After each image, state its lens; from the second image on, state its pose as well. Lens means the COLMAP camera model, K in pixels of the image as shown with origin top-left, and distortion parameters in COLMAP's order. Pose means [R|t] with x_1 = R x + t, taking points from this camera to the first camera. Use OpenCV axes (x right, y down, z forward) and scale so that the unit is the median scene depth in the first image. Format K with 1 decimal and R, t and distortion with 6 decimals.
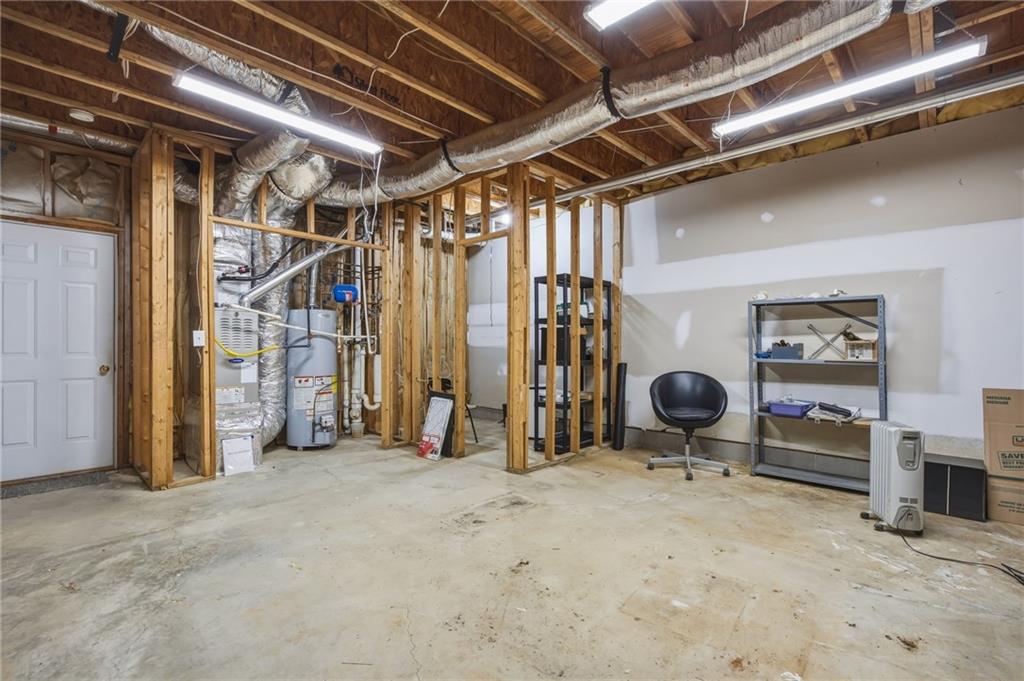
lens RADIAL K [[463.4, 0, 512.2], [0, 463.4, 342.6], [0, 0, 1]] dist [-0.014339, 0.003905]
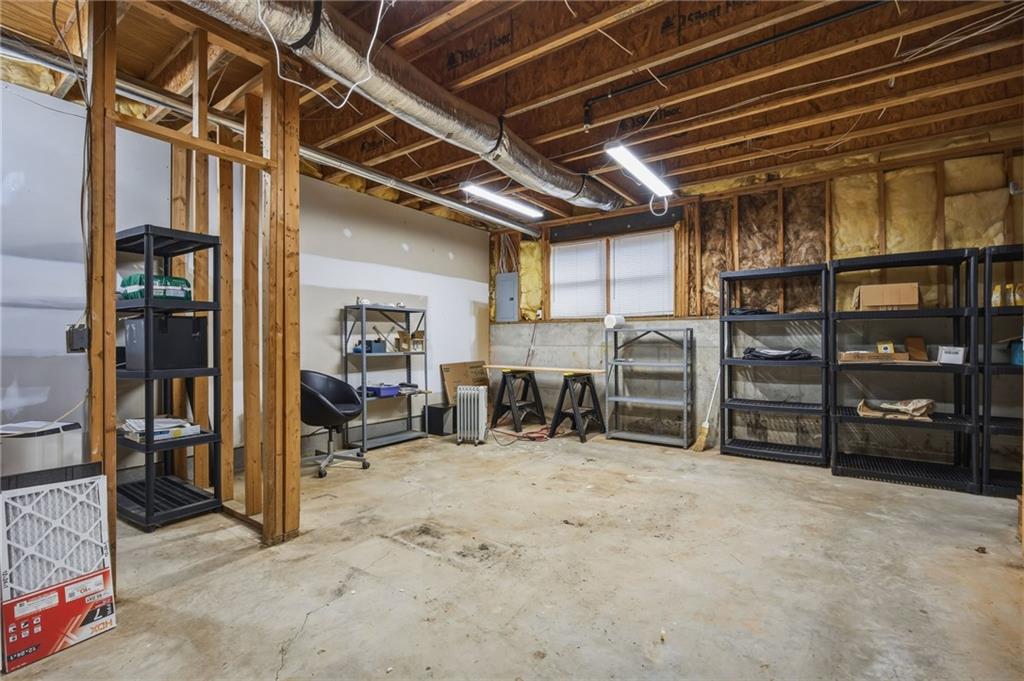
lens RADIAL K [[463.4, 0, 510.1], [0, 463.4, 342.3], [0, 0, 1]] dist [-0.014339, 0.003905]
pose [[-0.155552, -0.006044, 0.987809, -0.854348], [-0.006433, 0.999966, 0.005105, -0.002347], [-0.987807, -0.005560, -0.155585, 0.991146]]
